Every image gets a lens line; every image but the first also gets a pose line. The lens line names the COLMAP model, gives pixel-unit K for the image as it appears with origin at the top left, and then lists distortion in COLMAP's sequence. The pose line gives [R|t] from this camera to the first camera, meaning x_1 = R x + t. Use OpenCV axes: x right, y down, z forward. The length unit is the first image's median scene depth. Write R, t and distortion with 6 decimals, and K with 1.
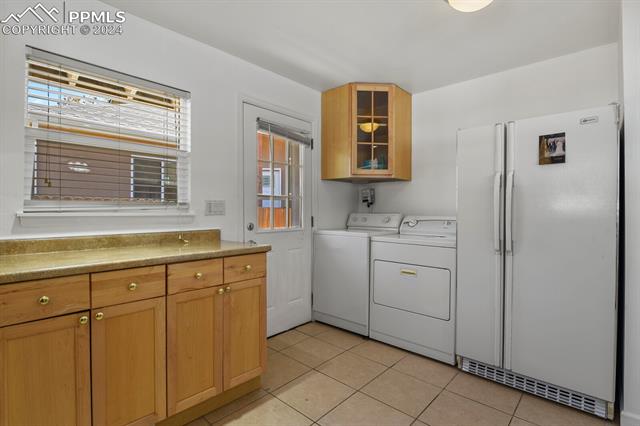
lens RADIAL K [[313.2, 0, 320.1], [0, 313.2, 212.1], [0, 0, 1]] dist [-0.005592, -0.006997]
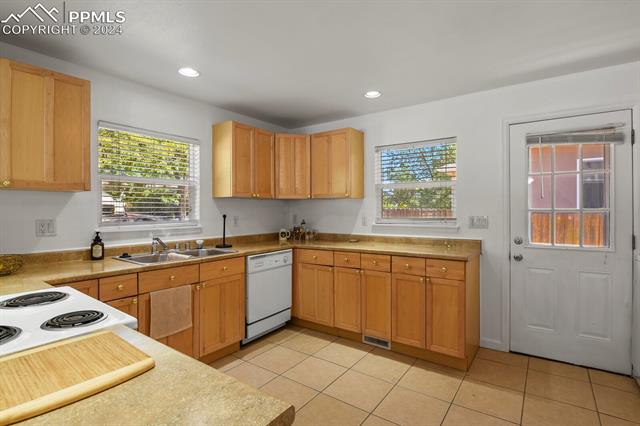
lens RADIAL K [[313.2, 0, 323.6], [0, 313.2, 211.5], [0, 0, 1]] dist [-0.005592, -0.006997]
pose [[0.120528, 0.005424, -0.992695, 0.931938], [0.000612, 0.999984, 0.005538, -0.072536], [0.992710, -0.001275, 0.120523, 0.288277]]
